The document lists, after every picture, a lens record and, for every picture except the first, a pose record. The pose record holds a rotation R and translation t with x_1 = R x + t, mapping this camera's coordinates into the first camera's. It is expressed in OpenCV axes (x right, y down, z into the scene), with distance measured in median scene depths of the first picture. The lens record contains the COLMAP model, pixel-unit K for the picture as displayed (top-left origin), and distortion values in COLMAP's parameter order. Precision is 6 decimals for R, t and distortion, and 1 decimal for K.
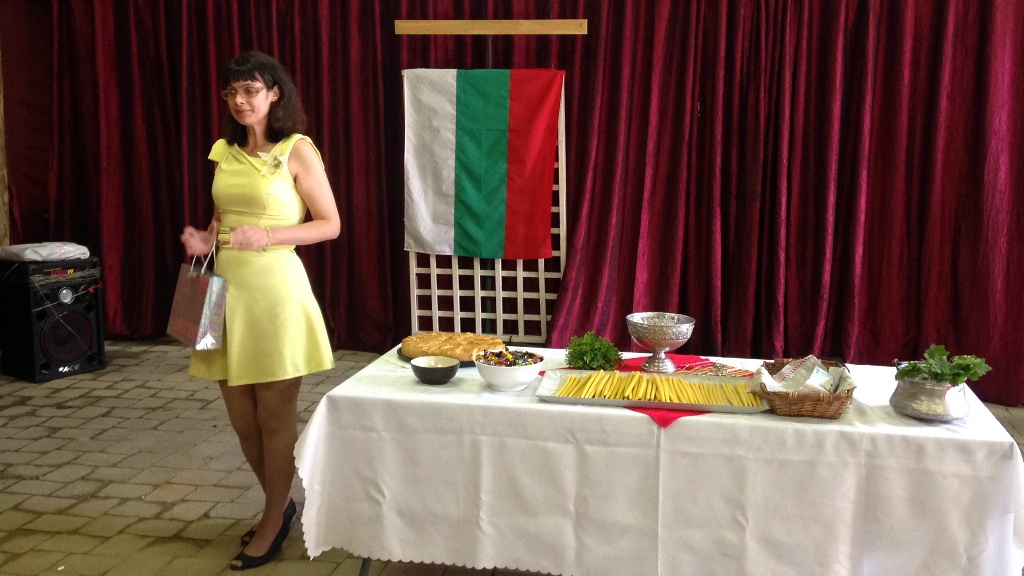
lens RADIAL K [[1114.2, 0, 512.0], [0, 1114.2, 288.0], [0, 0, 1]] dist [0.138334, -0.005634]
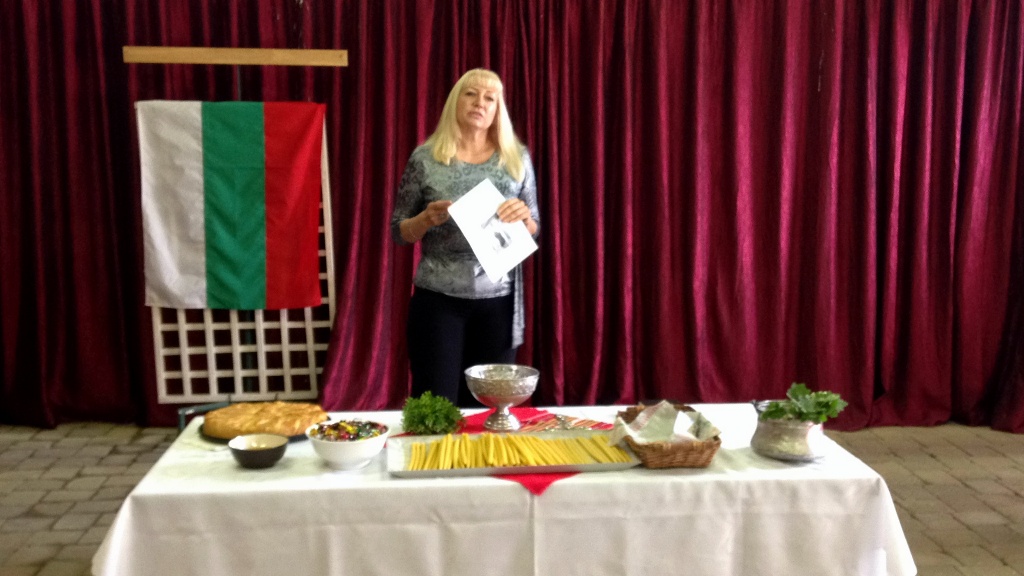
lens RADIAL K [[1114.2, 0, 512.0], [0, 1114.2, 288.0], [0, 0, 1]] dist [0.138334, -0.005634]
pose [[0.959429, -0.046569, 0.278079, -0.110417], [0.054487, 0.998298, -0.020809, -0.021802], [-0.276636, 0.035116, 0.960333, 0.106016]]
